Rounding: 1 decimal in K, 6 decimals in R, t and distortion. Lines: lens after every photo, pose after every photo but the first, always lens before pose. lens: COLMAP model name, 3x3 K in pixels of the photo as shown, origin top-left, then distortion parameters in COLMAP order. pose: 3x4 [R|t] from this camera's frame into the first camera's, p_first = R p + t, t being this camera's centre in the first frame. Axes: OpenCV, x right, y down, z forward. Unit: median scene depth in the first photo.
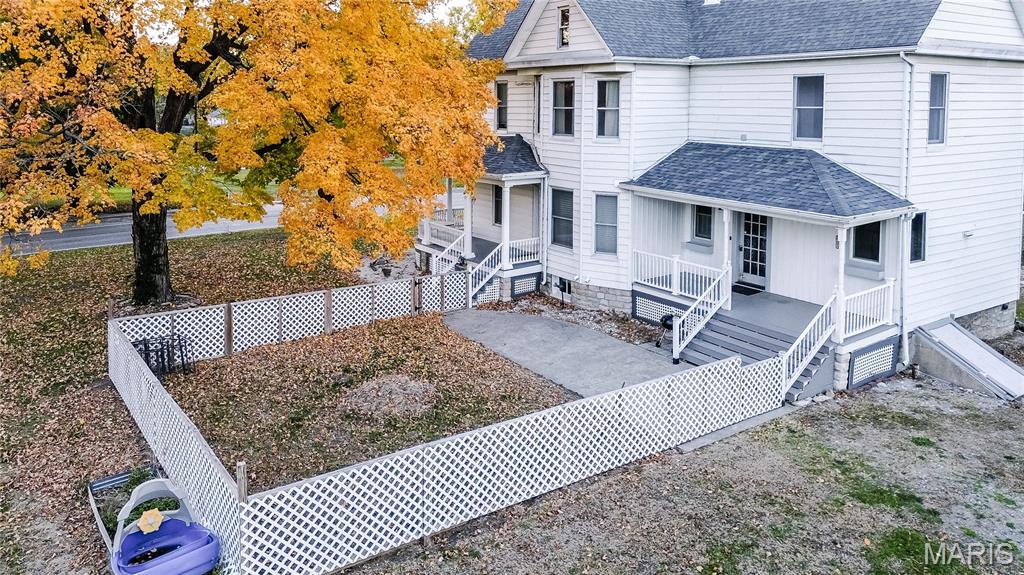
lens RADIAL K [[764.3, 0, 478.0], [0, 764.3, 154.0], [0, 0, 1]] dist [0.012586, 0.001108]
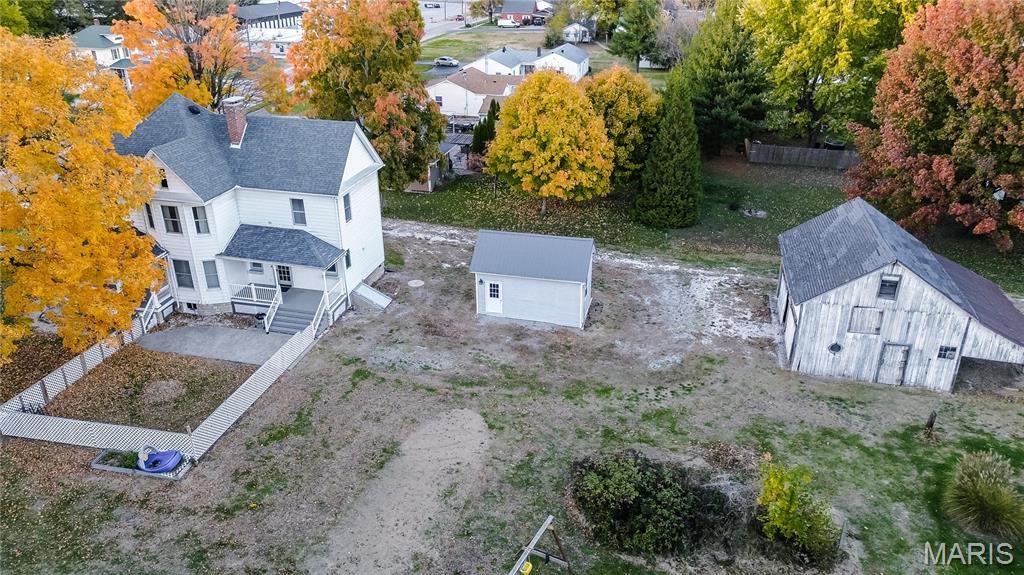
lens RADIAL K [[715.3, 0, 512.0], [0, 715.3, 287.5], [0, 0, 1]] dist [0.095942, -0.125377]
pose [[0.722553, -0.289643, 0.627713, -0.476256], [0.049993, 0.927513, 0.370432, -0.554237], [-0.689505, -0.236276, 0.684658, -0.879897]]
